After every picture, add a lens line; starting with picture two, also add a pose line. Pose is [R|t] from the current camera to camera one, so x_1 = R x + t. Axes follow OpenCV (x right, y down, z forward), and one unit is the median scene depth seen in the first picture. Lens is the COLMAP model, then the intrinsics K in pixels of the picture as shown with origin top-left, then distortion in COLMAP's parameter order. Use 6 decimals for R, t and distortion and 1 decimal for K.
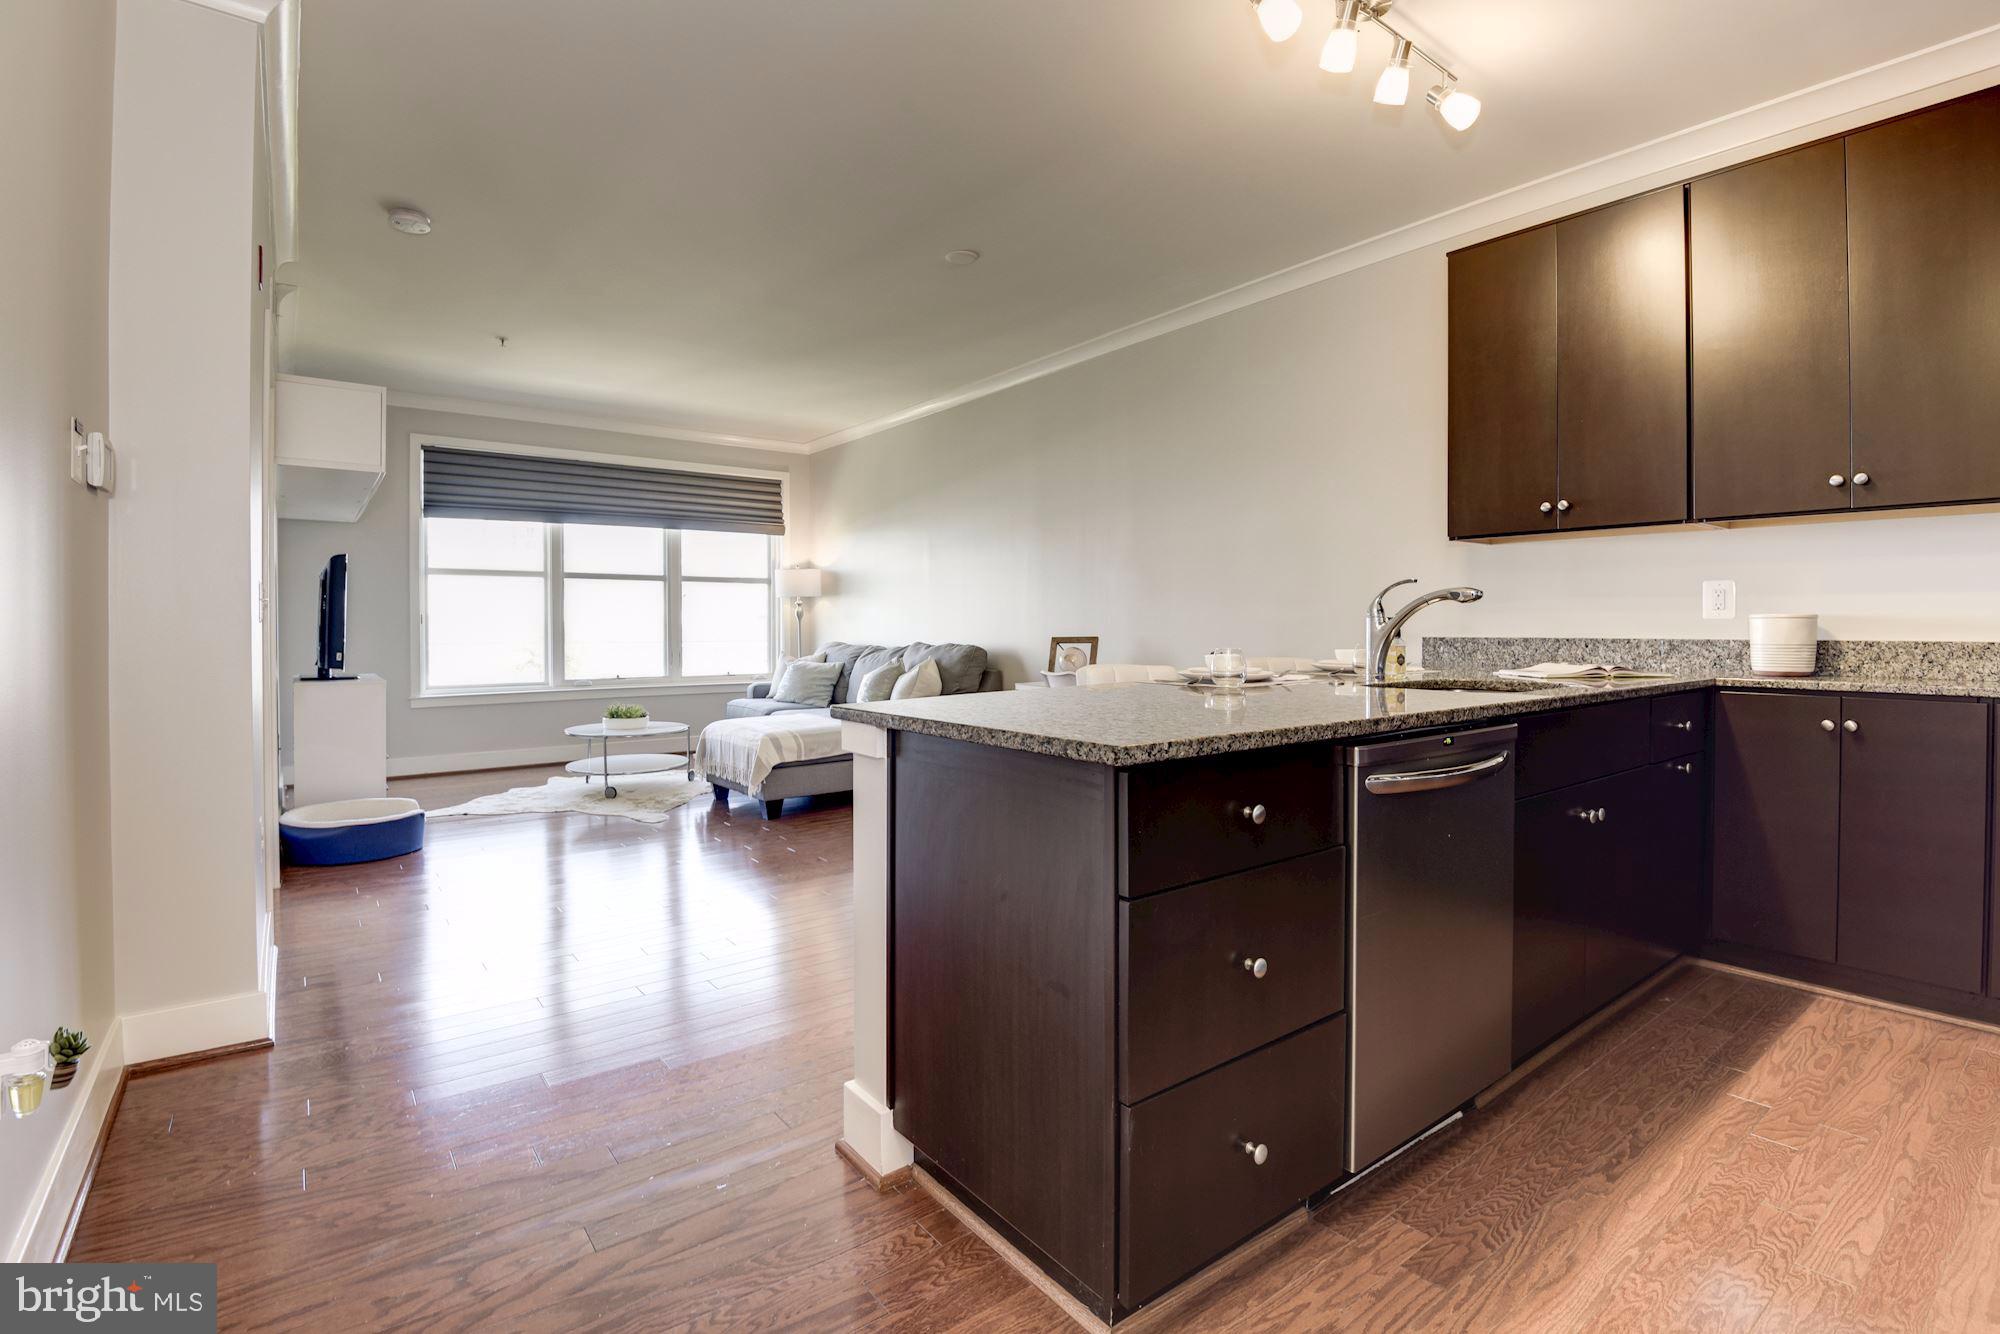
lens RADIAL K [[921.3, 0, 1000.0], [0, 921.3, 667.0], [0, 0, 1]] dist [-0.011524, -0.000764]
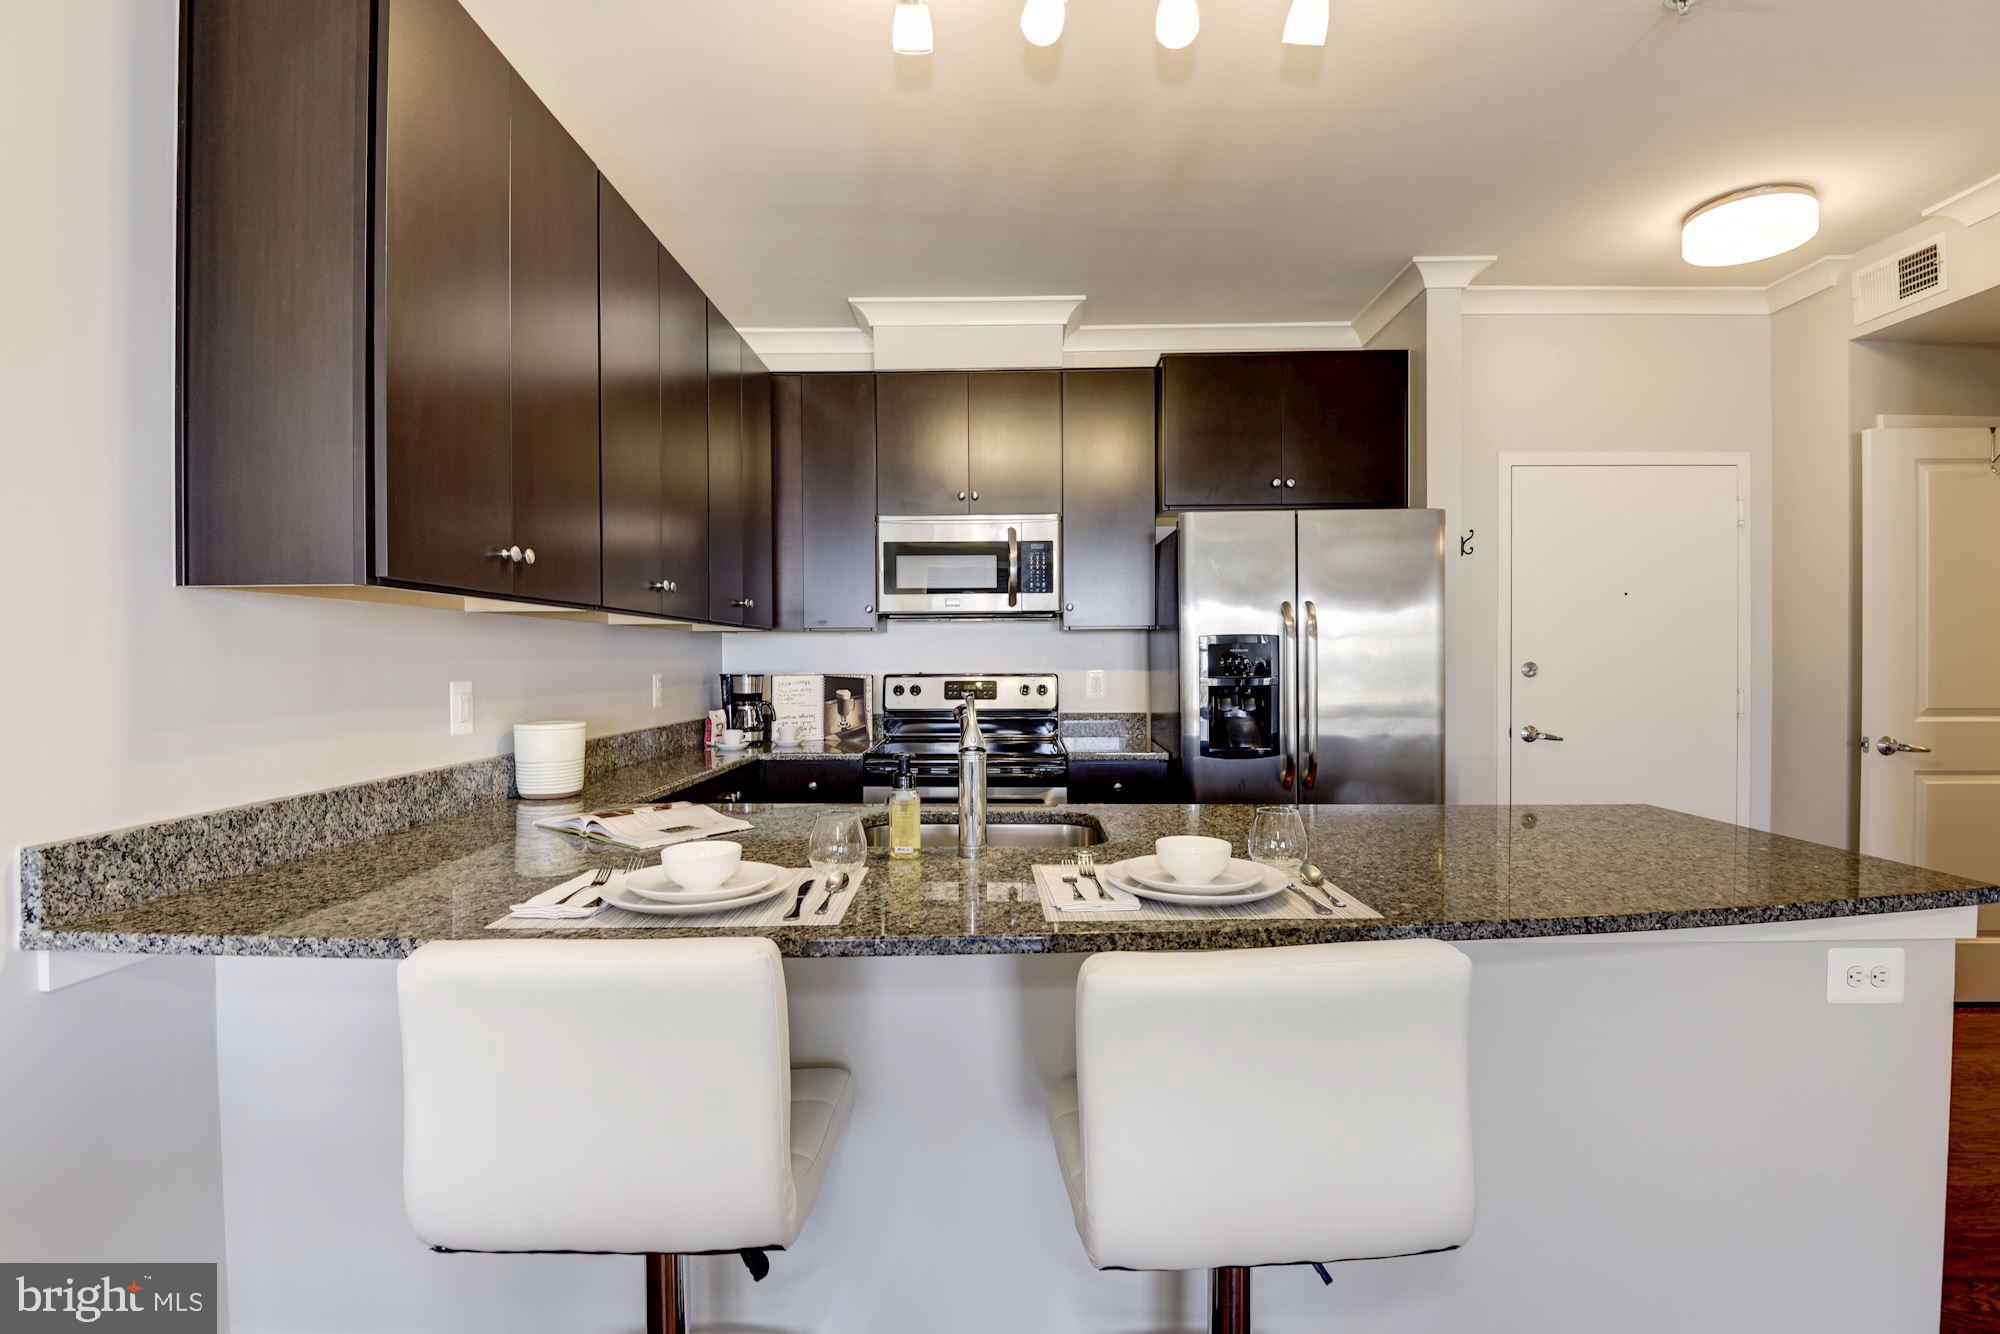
lens RADIAL K [[921.3, 0, 1000.0], [0, 921.3, 667.0], [0, 0, 1]] dist [-0.011524, -0.000764]
pose [[-0.781901, -0.007761, 0.623354, 0.003203], [0.022334, 0.998932, 0.040452, -0.054805], [-0.623002, 0.045551, -0.780893, 0.566143]]
